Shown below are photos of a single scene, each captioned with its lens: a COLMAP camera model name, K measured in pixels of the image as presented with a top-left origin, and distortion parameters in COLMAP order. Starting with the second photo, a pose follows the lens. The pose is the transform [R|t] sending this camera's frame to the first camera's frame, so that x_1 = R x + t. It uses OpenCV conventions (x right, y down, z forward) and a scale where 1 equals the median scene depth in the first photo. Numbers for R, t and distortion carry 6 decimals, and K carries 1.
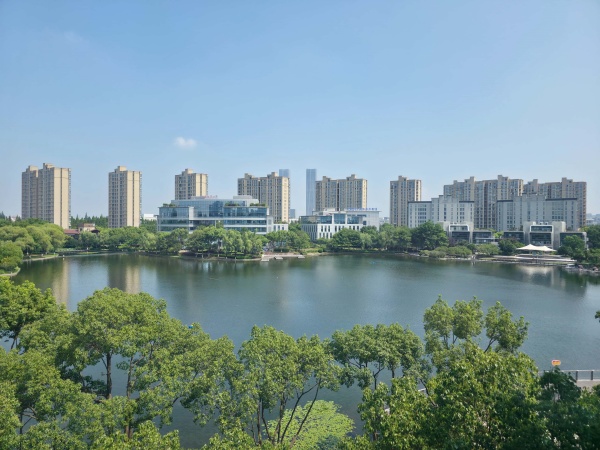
lens RADIAL K [[406.0, 0, 296.9], [0, 406.0, 226.1], [0, 0, 1]] dist [0.038212, -0.019724]
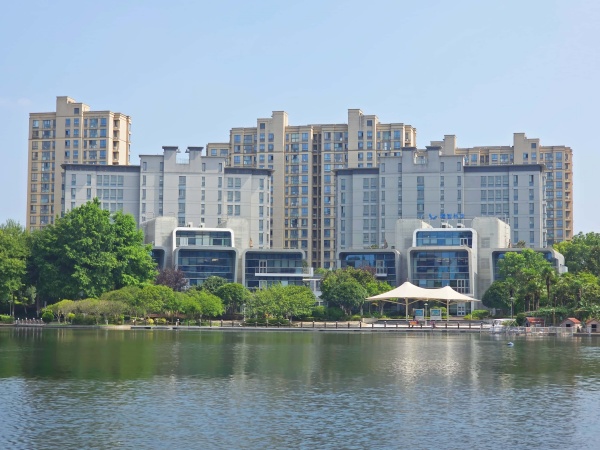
lens RADIAL K [[1205.6, 0, 298.9], [0, 1205.6, 224.2], [0, 0, 1]] dist [0.018245, 0.000000]
pose [[0.928614, 0.026614, 0.370093, 0.138829], [-0.000052, 0.997434, -0.071596, 0.056396], [-0.371048, 0.066466, 0.926232, 0.170574]]
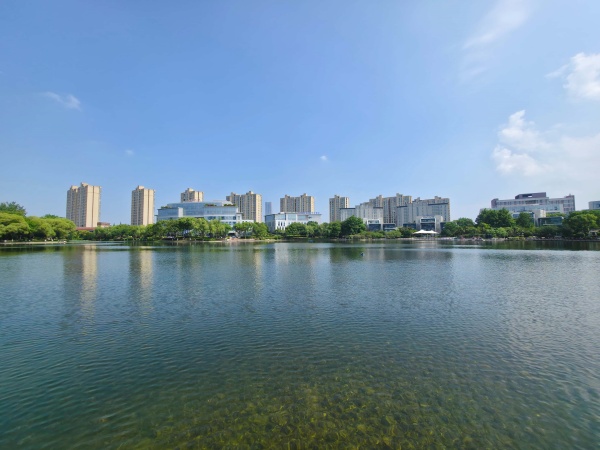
lens RADIAL K [[244.6, 0, 298.1], [0, 244.6, 225.4], [0, 0, 1]] dist [-0.003216, -0.000120]
pose [[0.996774, -0.012433, 0.079288, 0.061295], [0.016602, 0.998502, -0.052132, 0.057566], [-0.078521, 0.053280, 0.995488, 0.158978]]
